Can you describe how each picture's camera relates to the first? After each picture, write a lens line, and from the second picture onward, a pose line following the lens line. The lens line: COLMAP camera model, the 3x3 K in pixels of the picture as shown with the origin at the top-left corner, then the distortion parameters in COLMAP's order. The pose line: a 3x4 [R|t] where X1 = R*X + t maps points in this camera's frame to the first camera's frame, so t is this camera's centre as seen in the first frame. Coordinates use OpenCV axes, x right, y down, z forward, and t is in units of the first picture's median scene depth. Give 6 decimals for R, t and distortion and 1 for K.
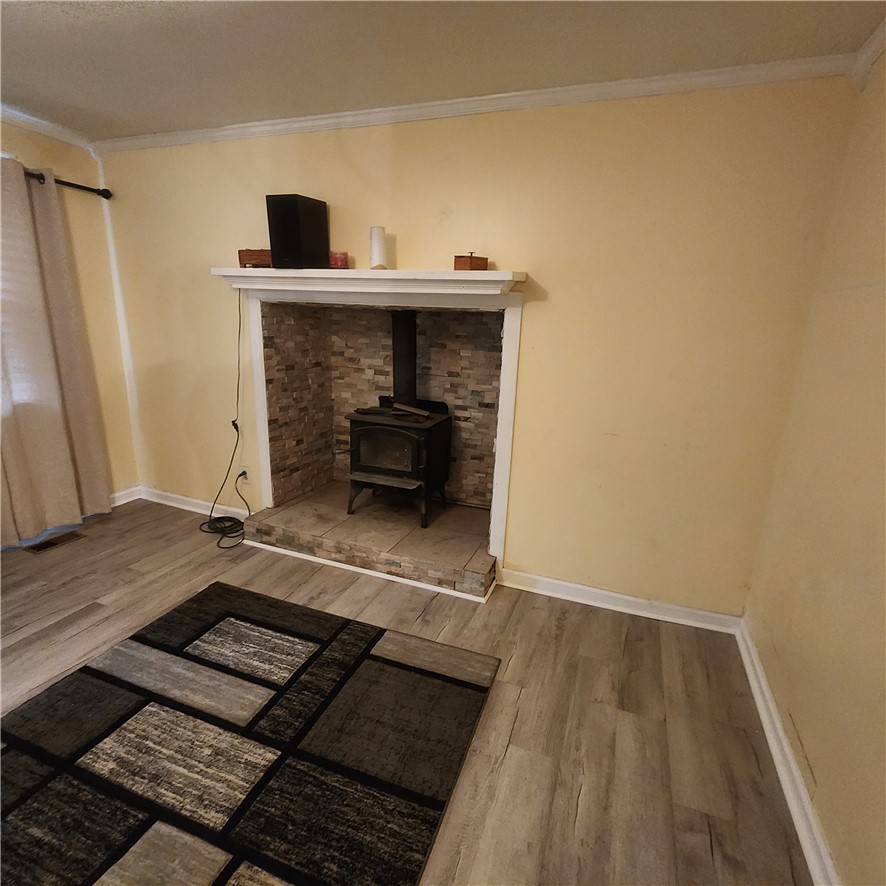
lens RADIAL K [[484.7, 0, 445.9], [0, 484.7, 446.9], [0, 0, 1]] dist [-0.003568, 0.000907]
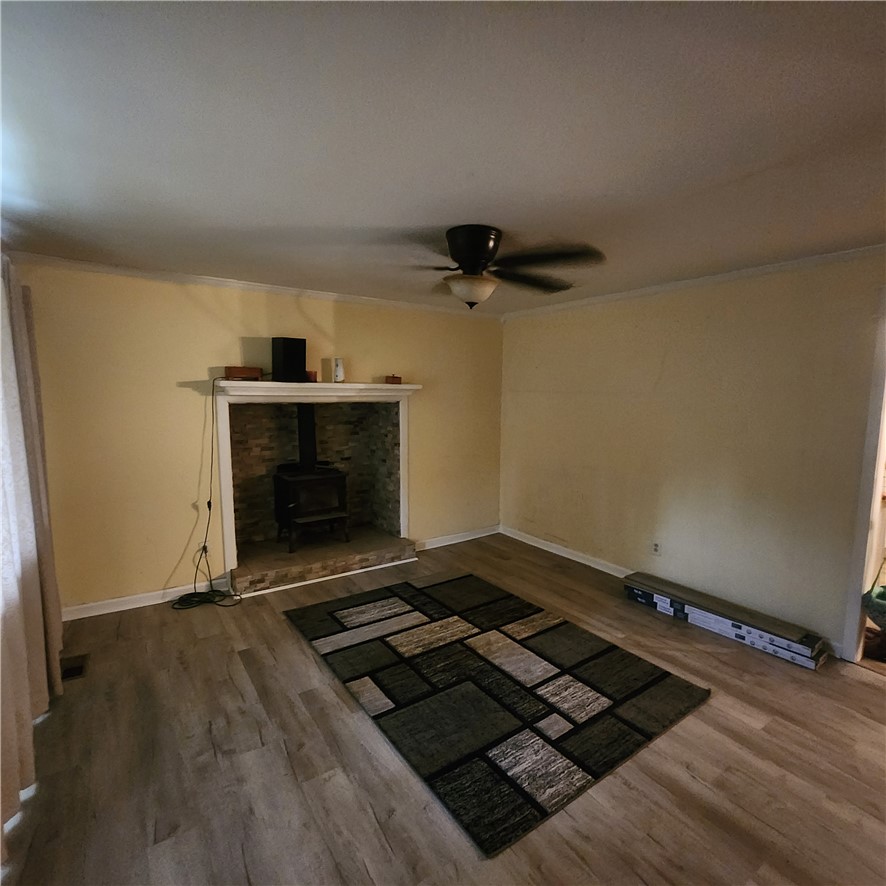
lens RADIAL K [[484.7, 0, 444.6], [0, 484.7, 443.3], [0, 0, 1]] dist [-0.003568, 0.000907]
pose [[0.574013, -0.125637, 0.809150, -1.278006], [0.230411, 0.973015, -0.012374, -0.054080], [-0.785761, 0.193540, 0.587471, -0.223834]]
